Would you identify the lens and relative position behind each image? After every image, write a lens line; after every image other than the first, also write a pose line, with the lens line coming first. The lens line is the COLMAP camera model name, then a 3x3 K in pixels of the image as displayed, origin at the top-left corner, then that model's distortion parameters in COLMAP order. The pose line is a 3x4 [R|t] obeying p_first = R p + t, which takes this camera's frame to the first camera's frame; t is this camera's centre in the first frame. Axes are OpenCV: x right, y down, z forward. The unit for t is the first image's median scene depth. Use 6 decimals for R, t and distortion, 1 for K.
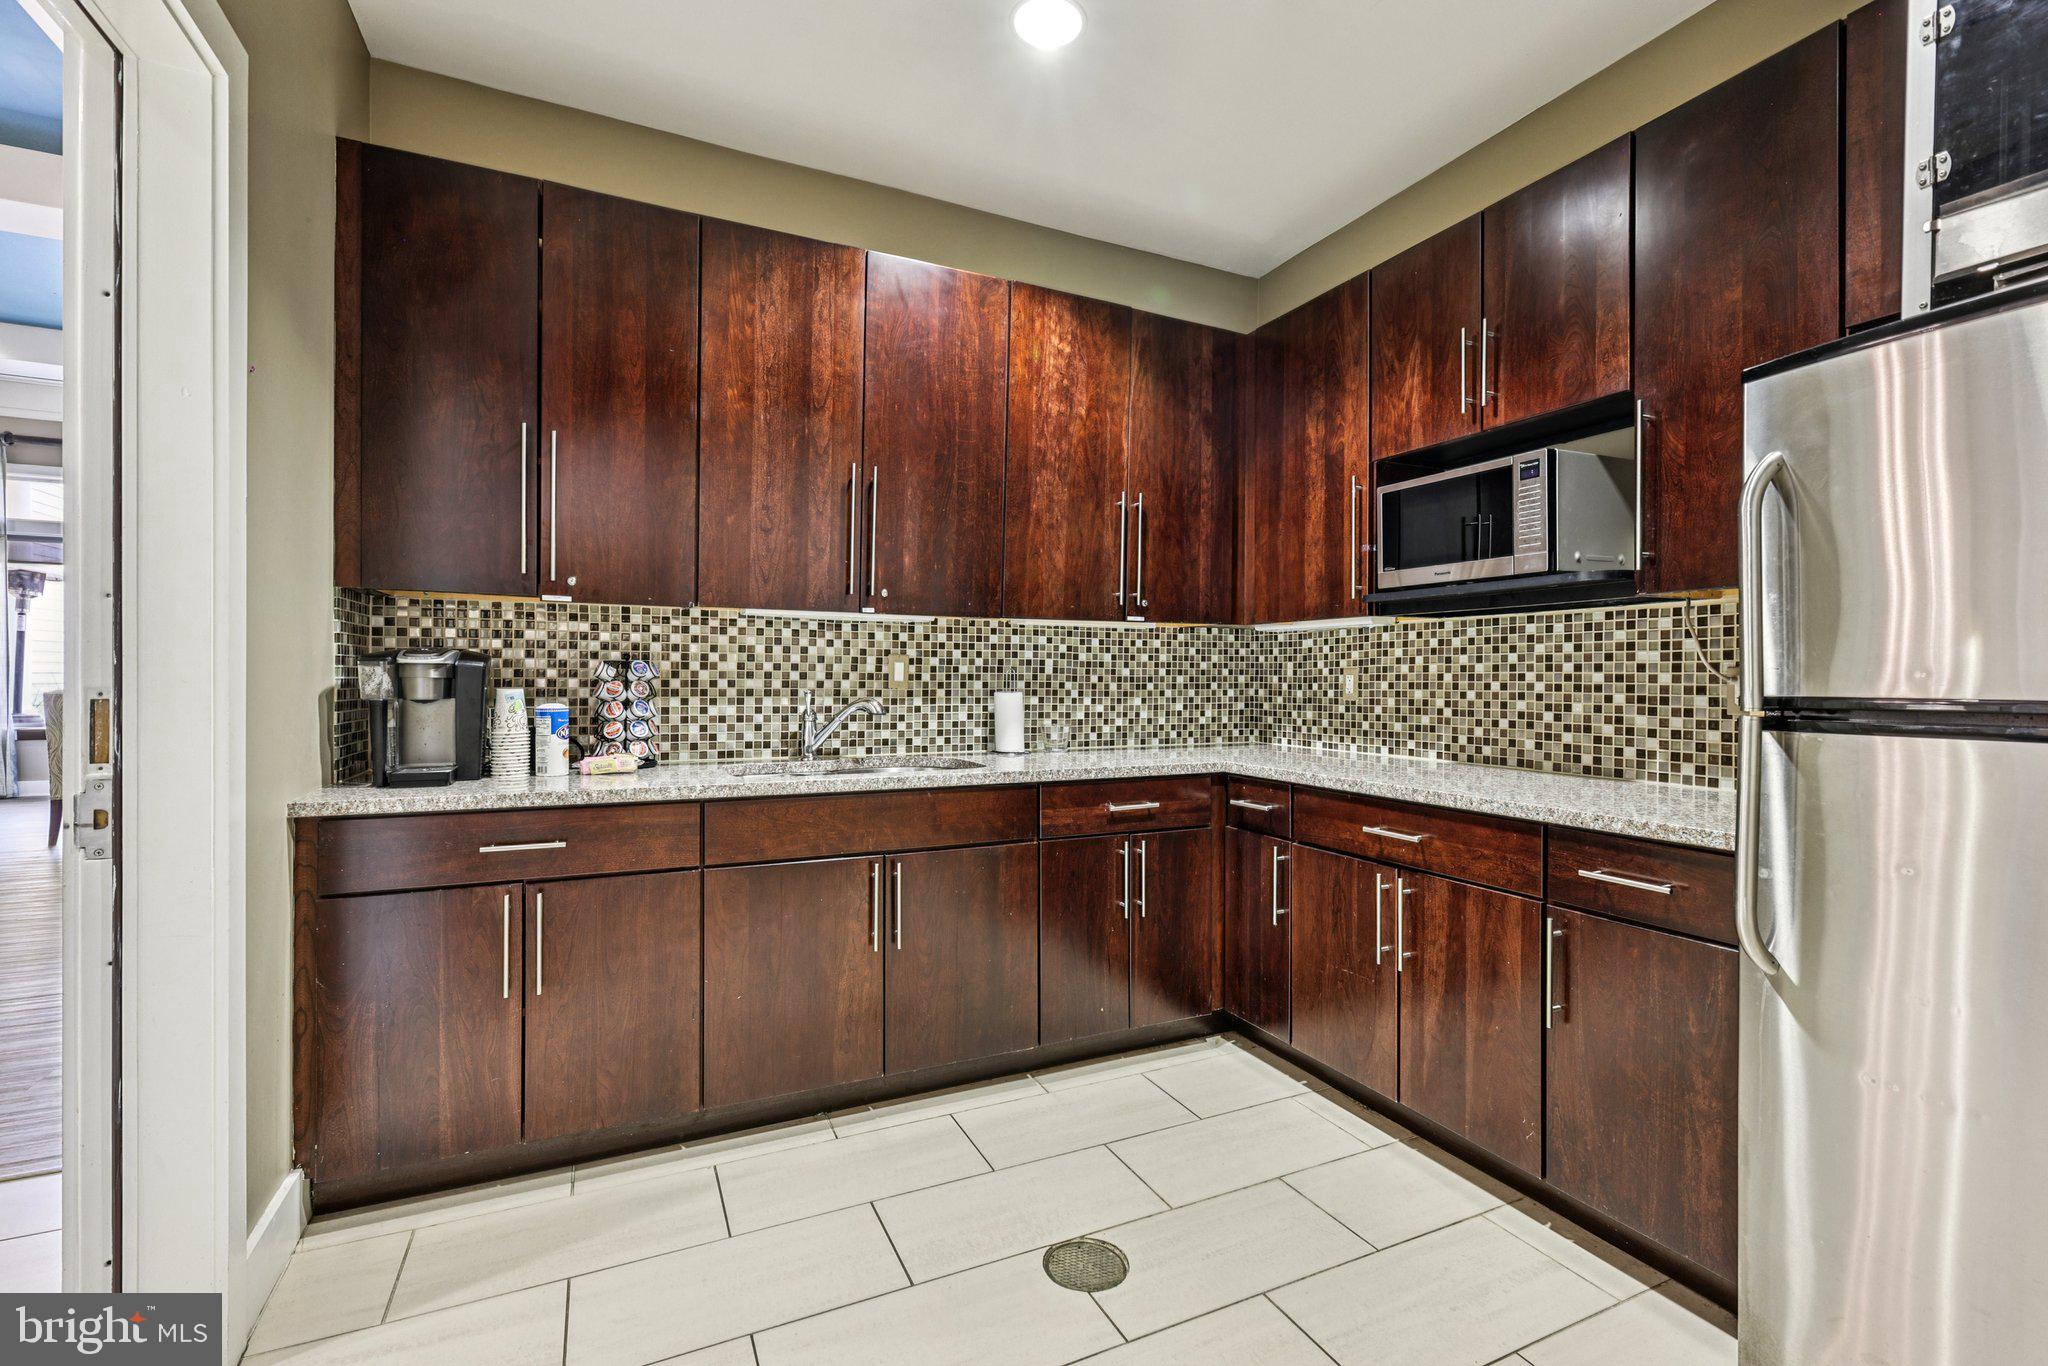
lens RADIAL K [[891.2, 0, 1014.6], [0, 891.2, 681.6], [0, 0, 1]] dist [-0.000149, 0.000342]
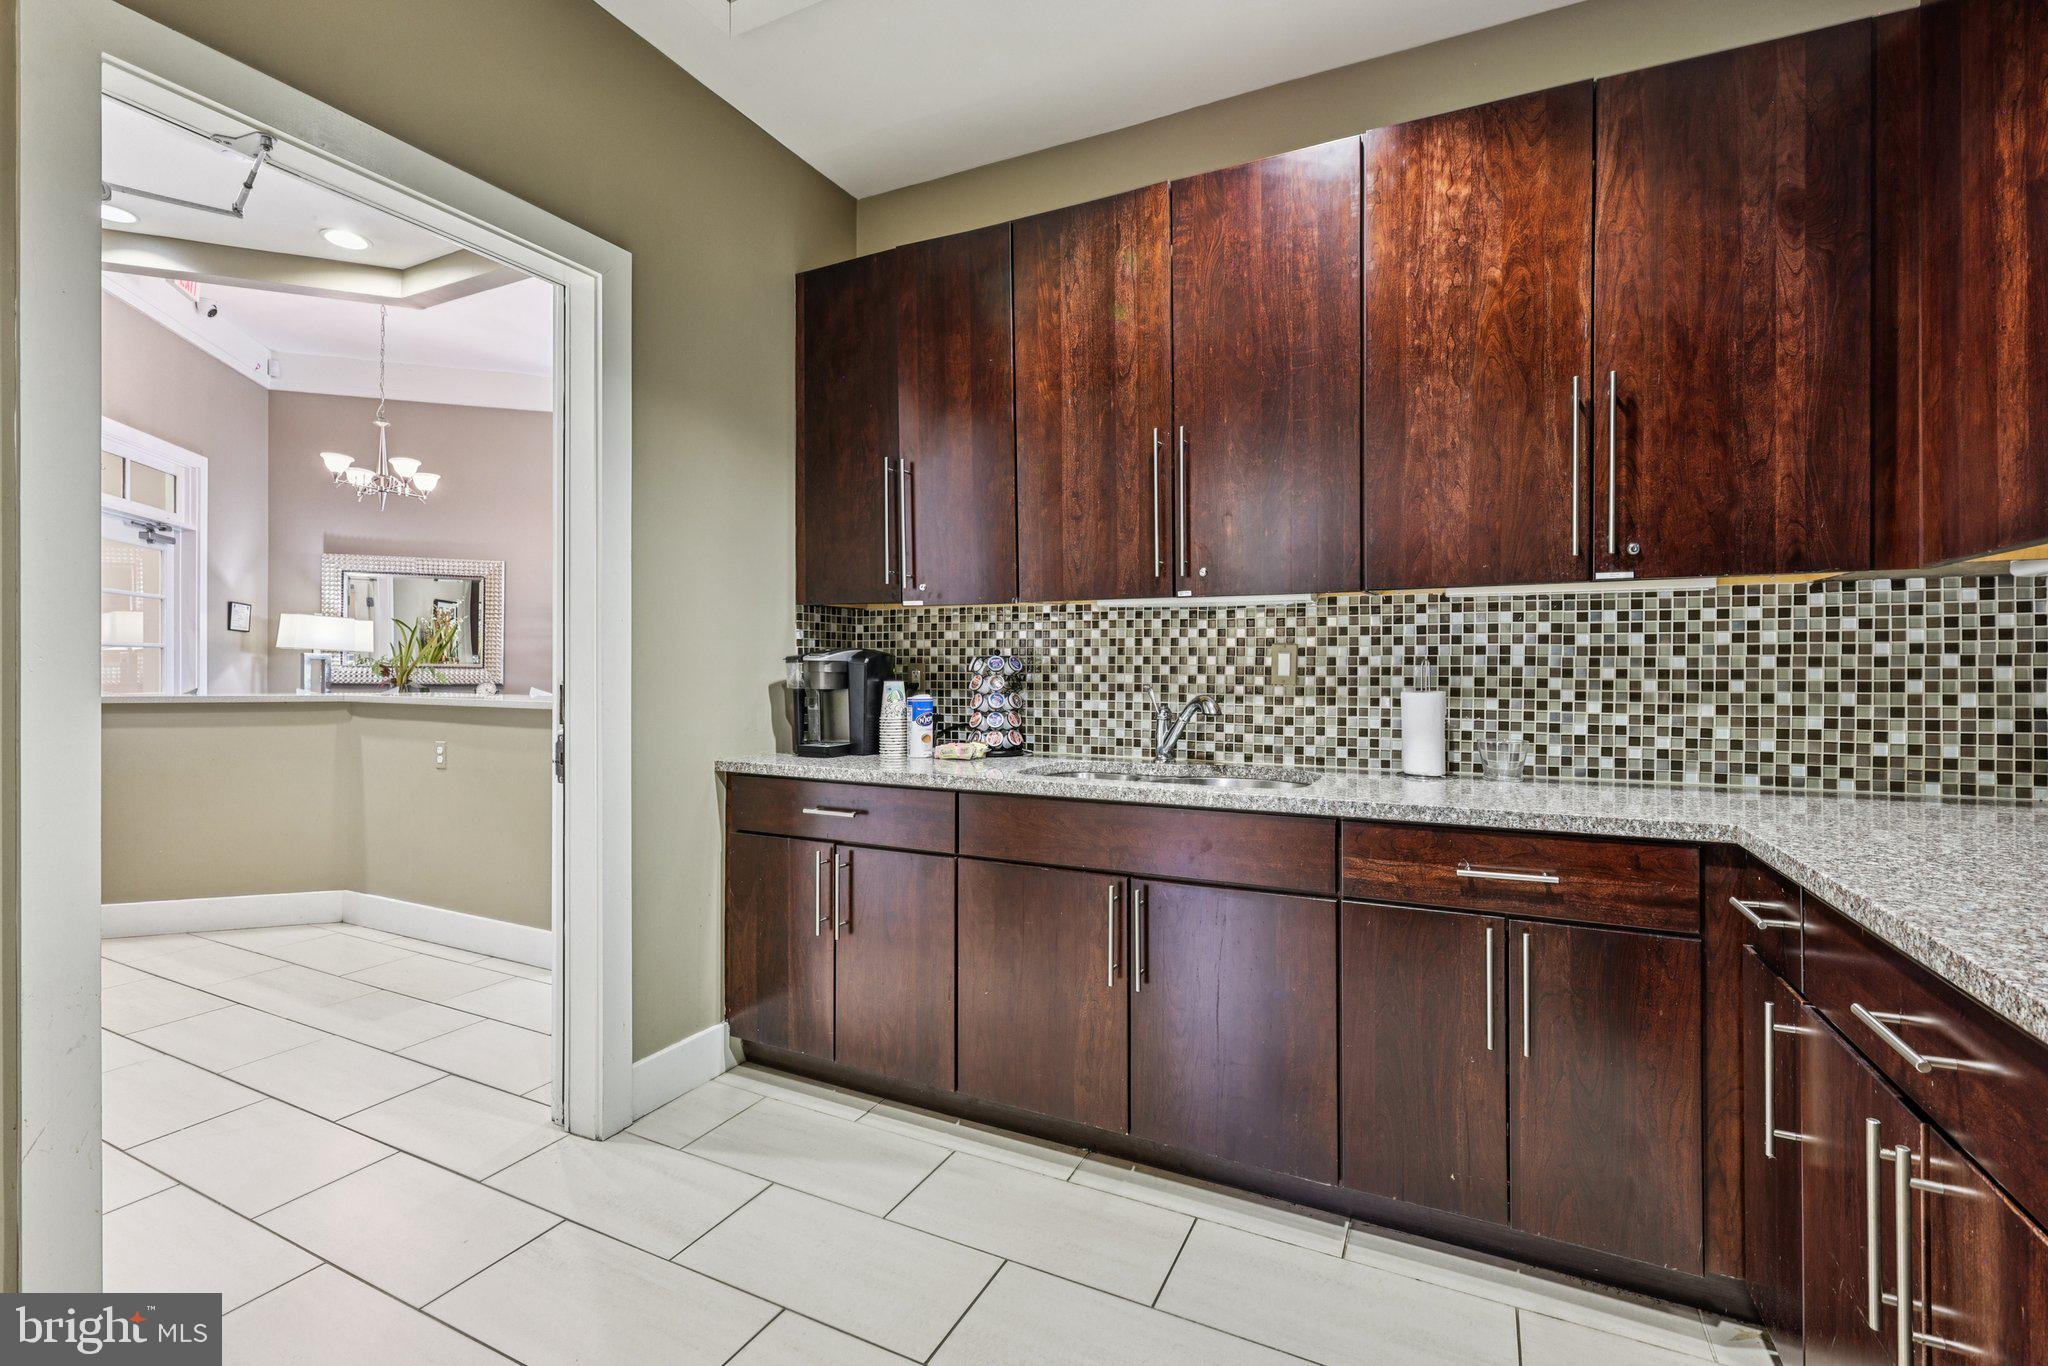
lens RADIAL K [[891.2, 0, 1021.4], [0, 891.2, 668.7], [0, 0, 1]] dist [-0.000149, 0.000342]
pose [[0.627215, -0.004059, -0.778835, 0.380483], [-0.003044, 0.999966, -0.007663, -0.000190], [0.778840, 0.007177, 0.627182, 0.312359]]
